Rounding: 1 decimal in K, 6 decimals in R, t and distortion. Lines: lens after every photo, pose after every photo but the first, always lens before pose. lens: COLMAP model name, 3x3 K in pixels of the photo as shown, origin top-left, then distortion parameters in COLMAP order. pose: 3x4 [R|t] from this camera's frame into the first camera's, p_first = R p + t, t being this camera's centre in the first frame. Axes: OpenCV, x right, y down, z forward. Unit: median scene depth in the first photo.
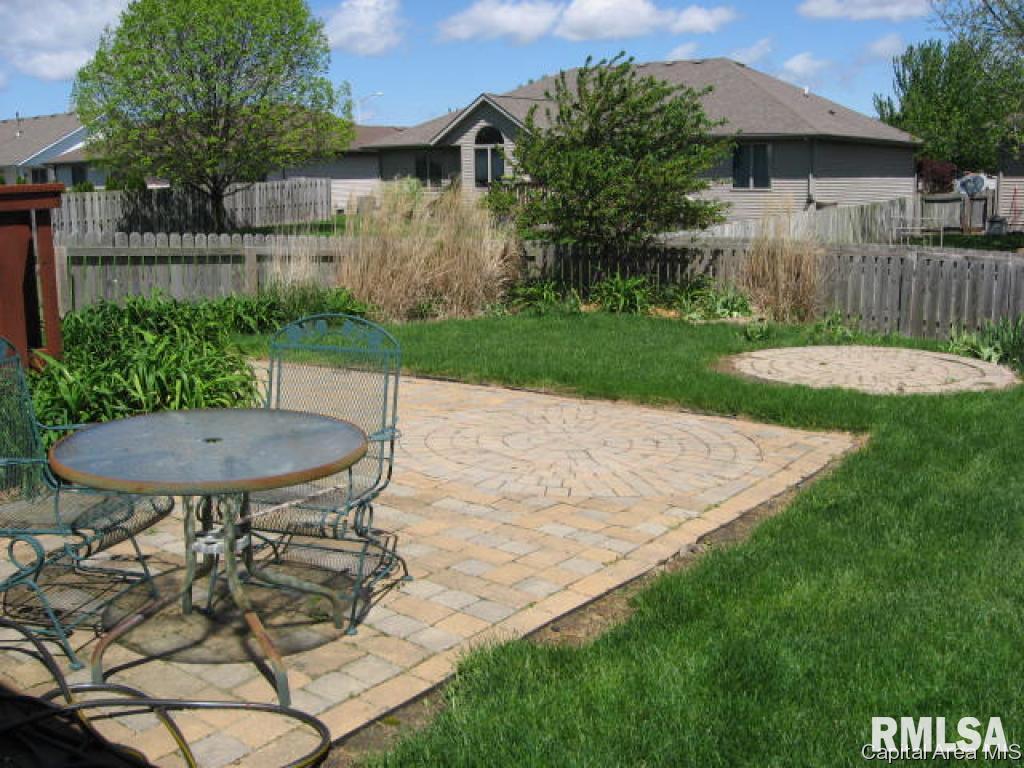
lens RADIAL K [[1068.1, 0, 510.7], [0, 1068.1, 379.4], [0, 0, 1]] dist [-0.111434, 0.000000]
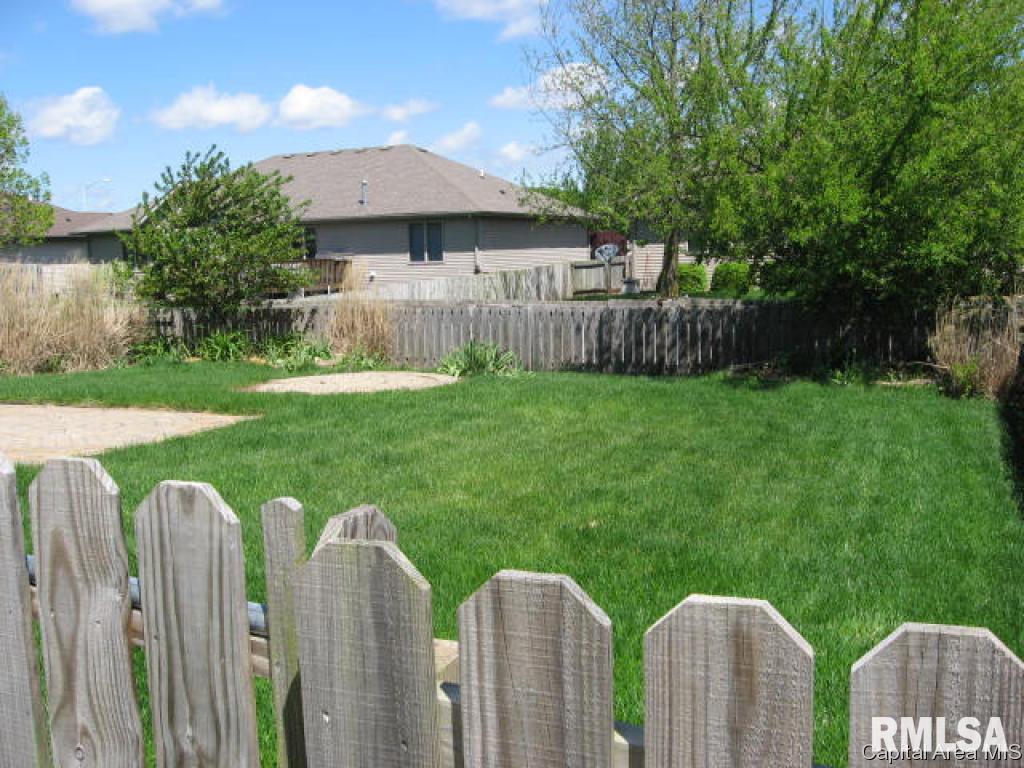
lens RADIAL K [[1068.1, 0, 507.7], [0, 1068.1, 387.2], [0, 0, 1]] dist [-0.111434, 0.000000]
pose [[0.975516, -0.044096, 0.215461, 0.070857], [0.058340, 0.996480, -0.060201, 0.025883], [-0.212048, 0.071298, 0.974655, -0.110299]]
